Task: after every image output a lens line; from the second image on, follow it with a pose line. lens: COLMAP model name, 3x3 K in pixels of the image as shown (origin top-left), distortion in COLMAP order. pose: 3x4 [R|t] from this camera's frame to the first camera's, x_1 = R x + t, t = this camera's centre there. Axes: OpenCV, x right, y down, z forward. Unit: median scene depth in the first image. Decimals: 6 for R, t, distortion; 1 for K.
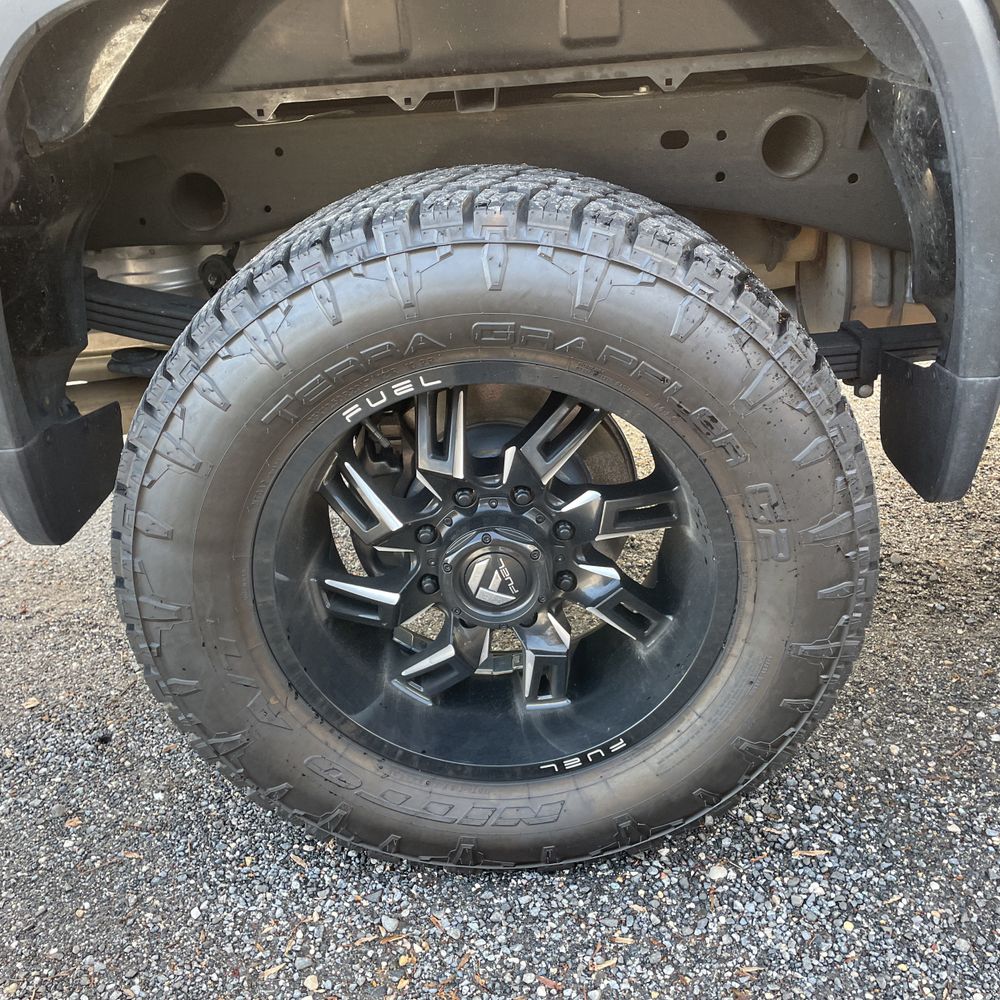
lens RADIAL K [[1000.4, 0, 502.2], [0, 1000.4, 480.9], [0, 0, 1]] dist [0.104164, -0.124372]
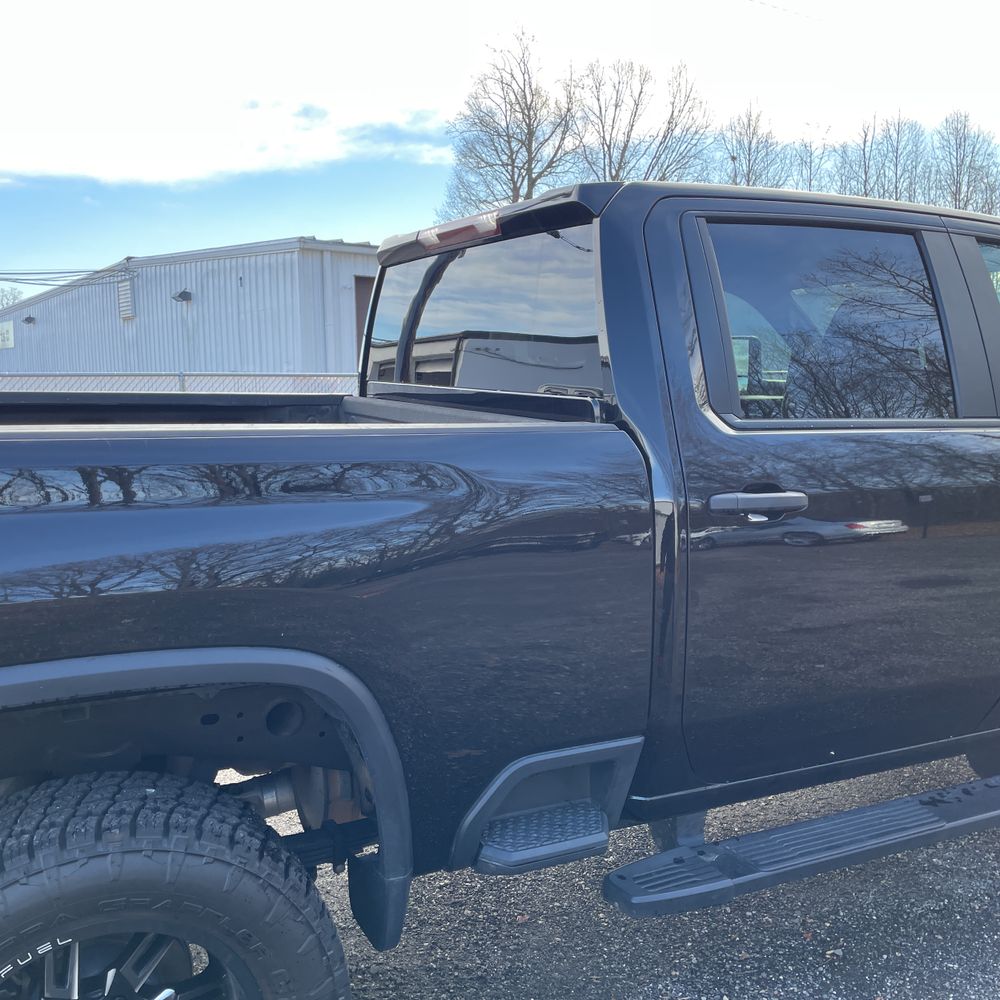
lens RADIAL K [[1006.5, 0, 504.4], [0, 1006.5, 496.4], [0, 0, 1]] dist [0.098674, -0.130010]
pose [[0.884119, 0.027277, 0.466465, -0.234860], [0.123163, 0.949387, -0.288954, -0.216060], [-0.450738, 0.312922, 0.836012, -0.864417]]
